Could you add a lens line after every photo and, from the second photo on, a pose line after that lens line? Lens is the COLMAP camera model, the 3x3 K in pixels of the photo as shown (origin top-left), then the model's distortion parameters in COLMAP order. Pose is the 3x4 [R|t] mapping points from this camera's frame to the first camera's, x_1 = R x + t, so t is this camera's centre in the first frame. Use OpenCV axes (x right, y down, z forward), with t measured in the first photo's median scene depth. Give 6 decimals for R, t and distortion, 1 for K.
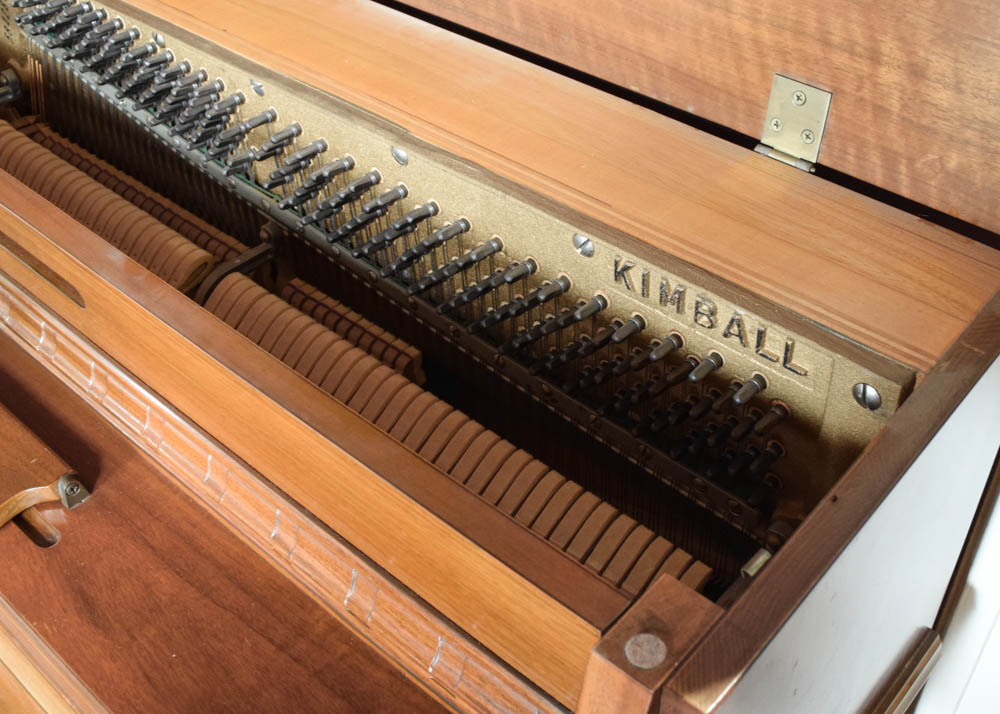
lens RADIAL K [[1109.9, 0, 500.0], [0, 1109.9, 357.0], [0, 0, 1]] dist [-0.083349, 0.017372]
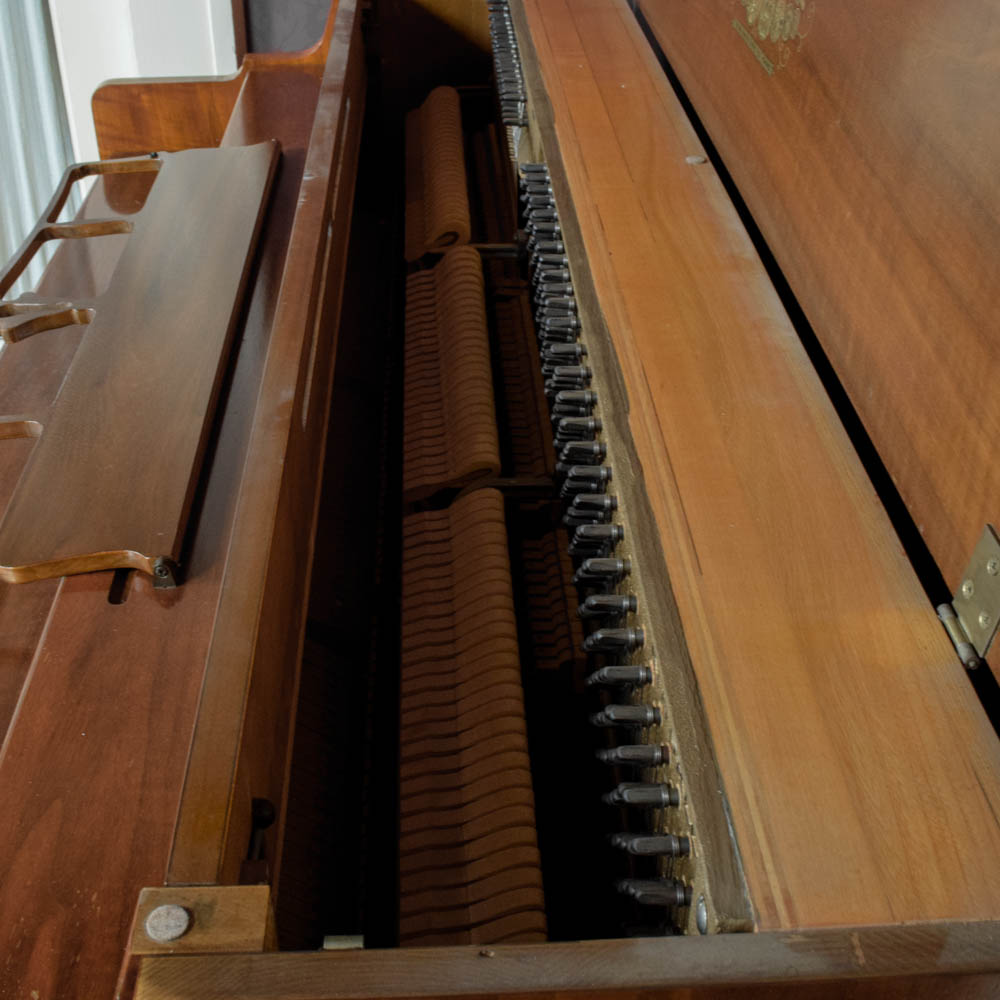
lens RADIAL K [[1381.1, 0, 500.0], [0, 1381.1, 500.0], [0, 0, 1]] dist [-0.115250, -0.066692]
pose [[0.682028, 0.417650, -0.600339, 0.641187], [-0.487370, 0.871605, 0.052680, -0.181645], [0.545260, 0.256658, 0.798009, 0.106435]]
